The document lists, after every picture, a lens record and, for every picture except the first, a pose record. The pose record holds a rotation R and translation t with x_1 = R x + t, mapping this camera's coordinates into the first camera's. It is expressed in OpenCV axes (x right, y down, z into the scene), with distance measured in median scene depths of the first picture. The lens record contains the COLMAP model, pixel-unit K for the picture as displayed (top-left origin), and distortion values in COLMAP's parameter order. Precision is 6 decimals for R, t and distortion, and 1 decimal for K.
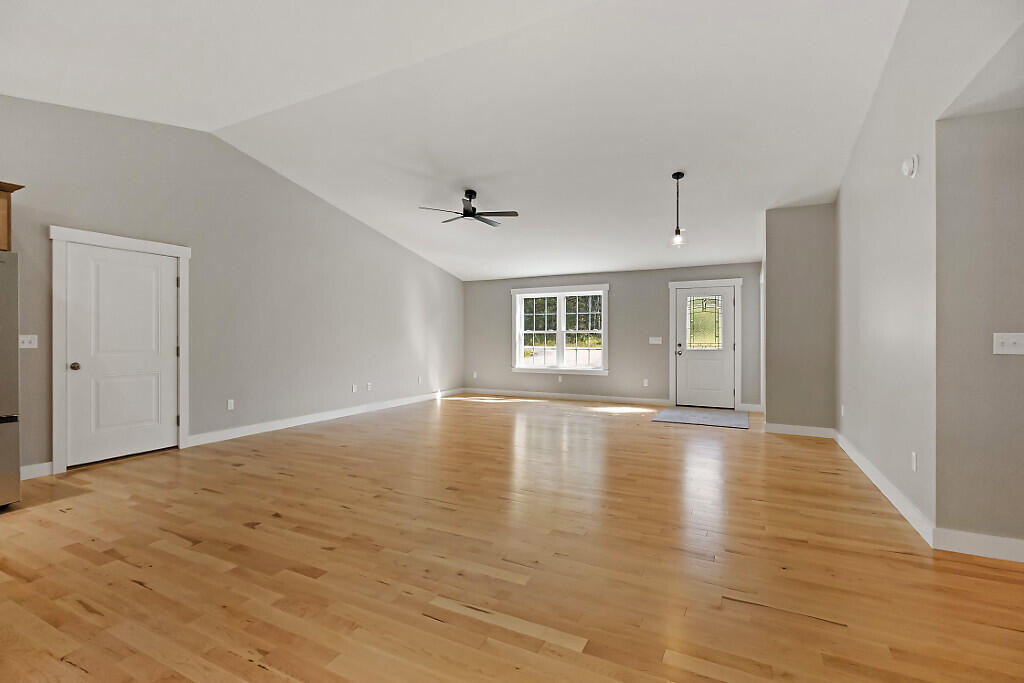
lens RADIAL K [[444.1, 0, 508.0], [0, 444.1, 334.6], [0, 0, 1]] dist [0.000304, -0.000002]
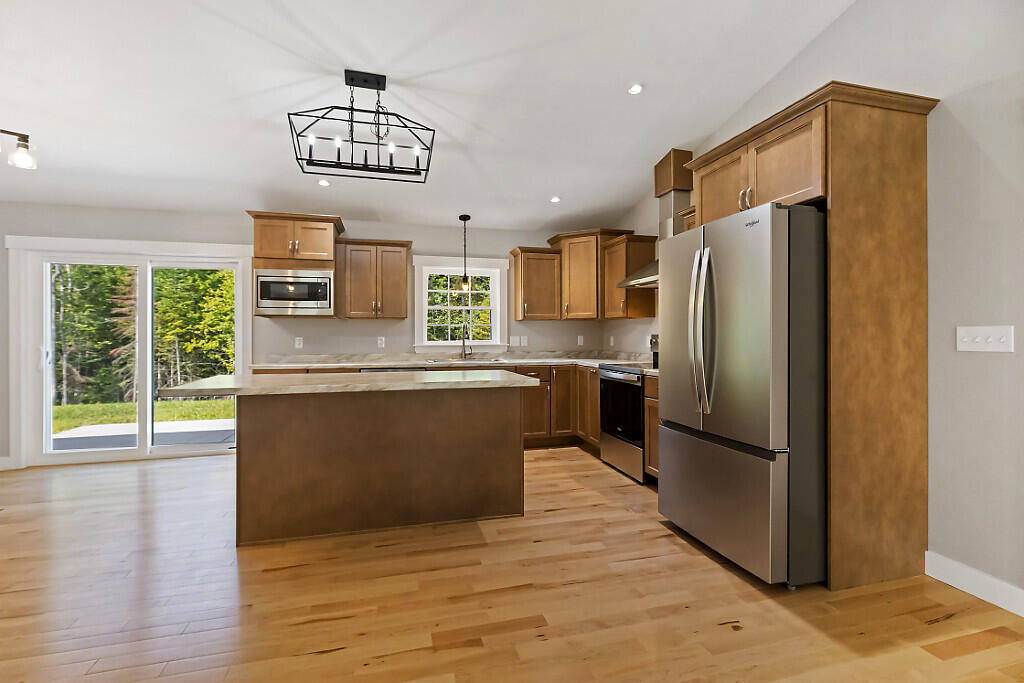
lens RADIAL K [[466.0, 0, 510.5], [0, 466.0, 338.0], [0, 0, 1]] dist [0.002178, 0.000221]
pose [[-0.739730, 0.001377, -0.672902, -0.283430], [0.000895, 0.999999, 0.001062, 0.013653], [0.672903, 0.000183, -0.739731, 0.965975]]
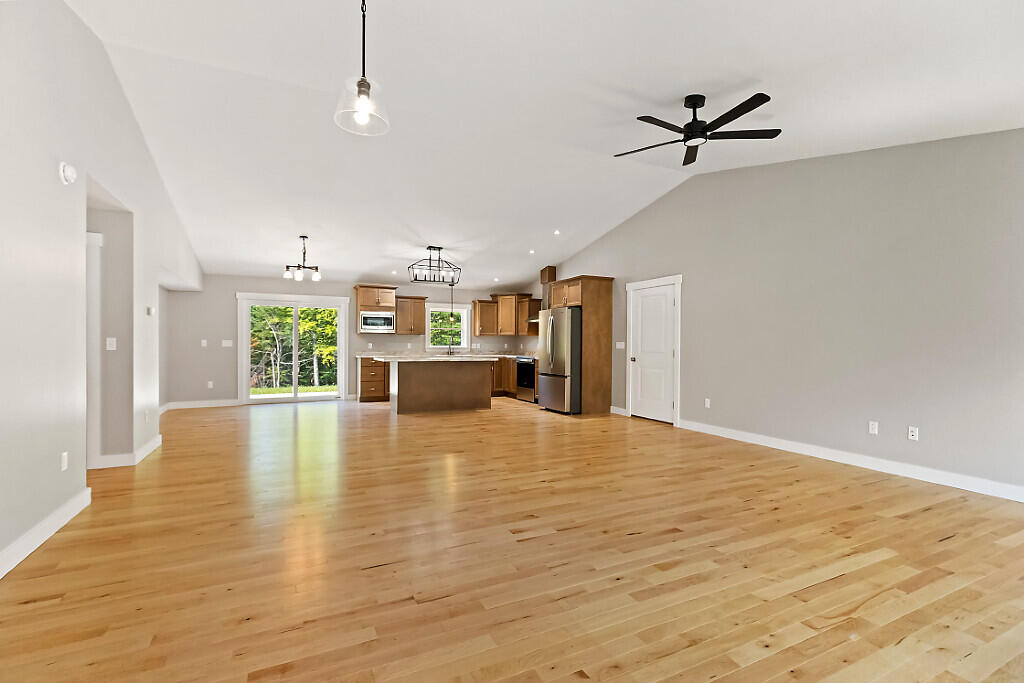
lens RADIAL K [[466.0, 0, 510.5], [0, 466.0, 338.0], [0, 0, 1]] dist [0.002178, 0.000221]
pose [[-0.591668, -0.018448, -0.805971, 0.839270], [-0.008434, 0.999825, -0.016693, 0.021227], [0.806138, -0.003079, -0.591720, 1.734611]]
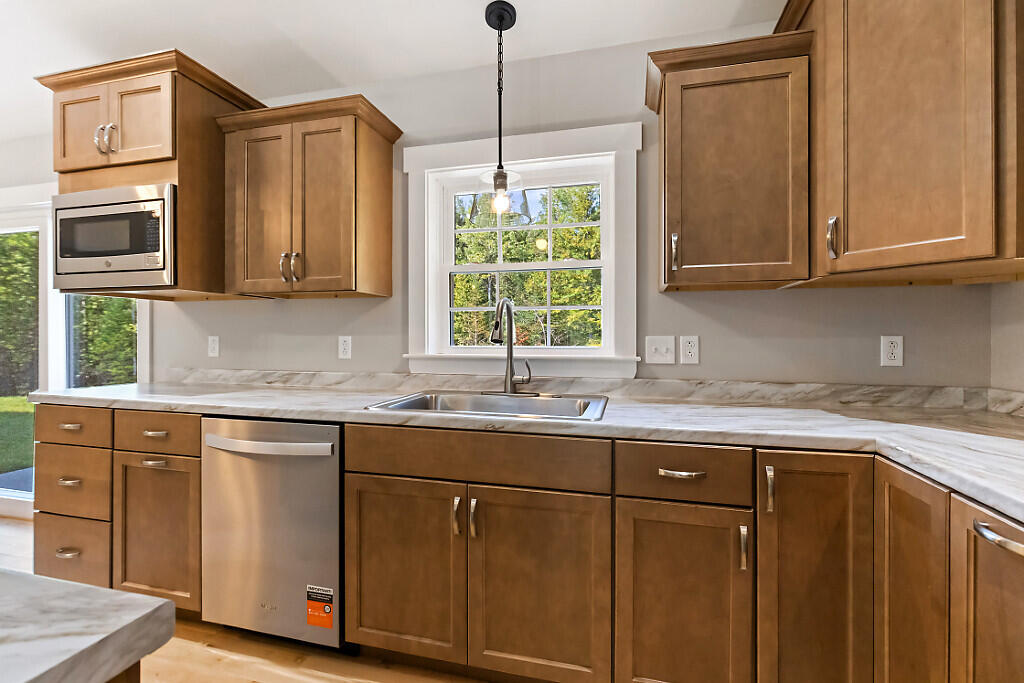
lens RADIAL K [[466.0, 0, 510.5], [0, 466.0, 338.0], [0, 0, 1]] dist [0.002178, 0.000221]
pose [[-0.974929, -0.003747, -0.222487, -0.946793], [-0.004413, 0.999987, 0.002494, 0.011828], [0.222474, 0.003413, -0.974933, 0.409442]]
